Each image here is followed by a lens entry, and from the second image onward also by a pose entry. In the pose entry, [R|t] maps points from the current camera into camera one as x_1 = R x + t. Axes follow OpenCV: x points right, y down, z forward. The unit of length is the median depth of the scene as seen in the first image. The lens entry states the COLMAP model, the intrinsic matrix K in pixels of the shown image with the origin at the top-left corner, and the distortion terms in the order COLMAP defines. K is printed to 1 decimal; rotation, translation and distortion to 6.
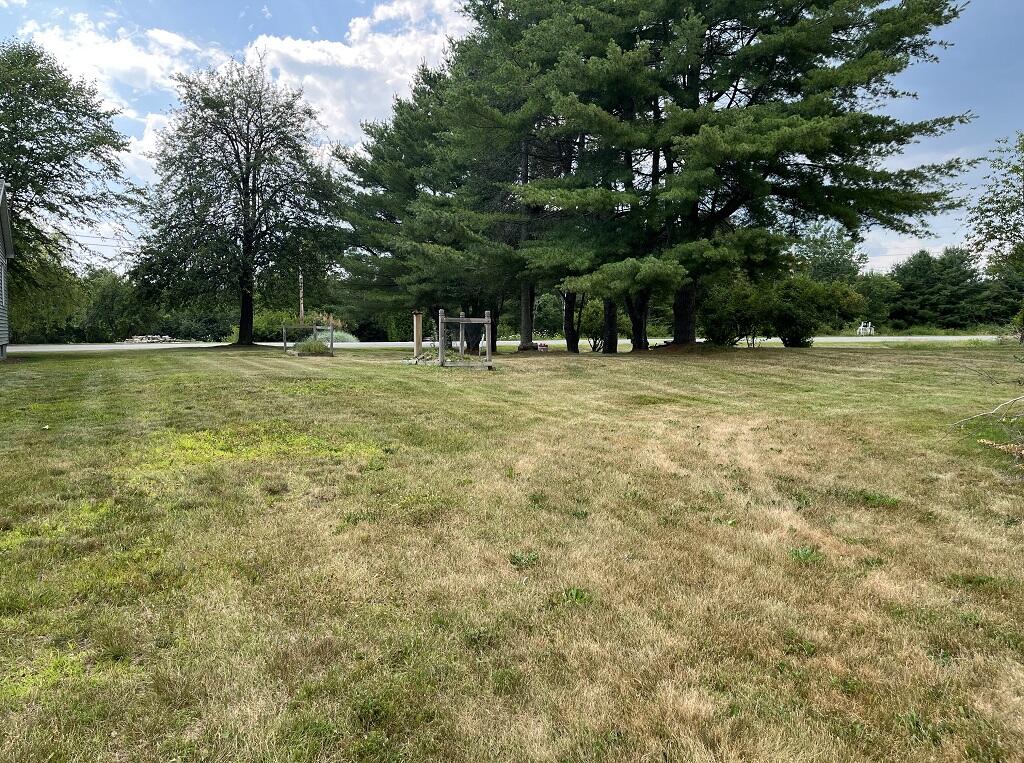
lens RADIAL K [[780.5, 0, 507.2], [0, 780.5, 388.1], [0, 0, 1]] dist [0.067818, -0.102656]
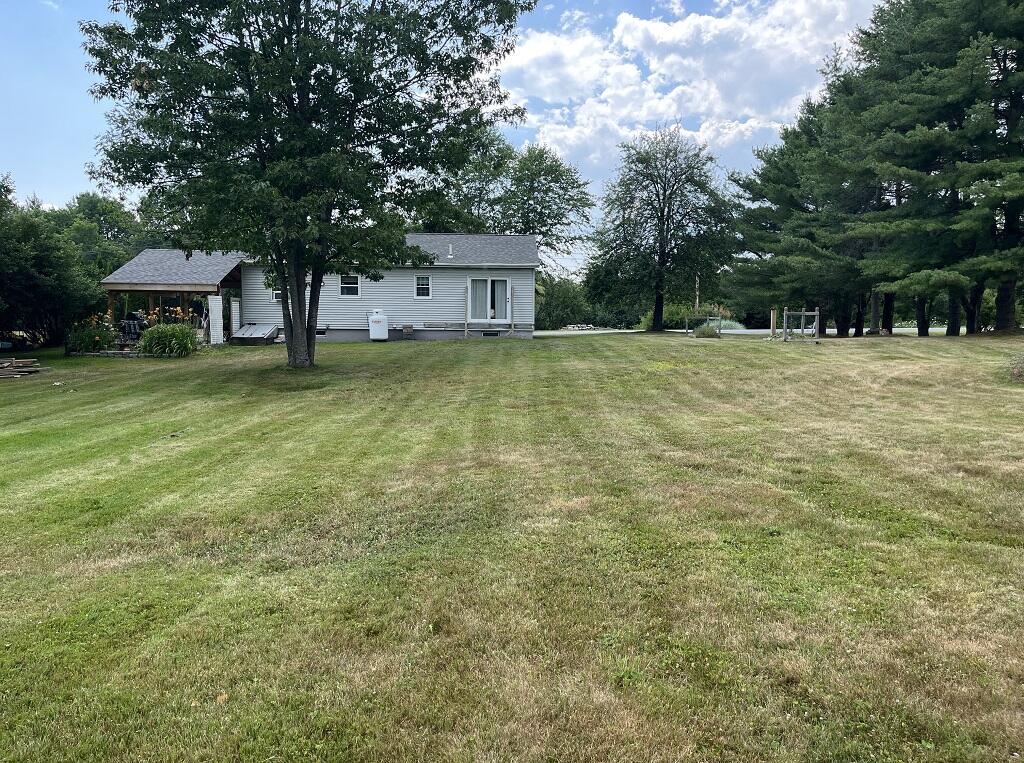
lens RADIAL K [[780.5, 0, 507.2], [0, 780.5, 388.1], [0, 0, 1]] dist [0.067818, -0.102656]
pose [[0.883781, 0.038481, -0.466316, 0.075874], [-0.031987, 0.999250, 0.021837, 0.023247], [0.466806, -0.004383, 0.884349, -0.323666]]
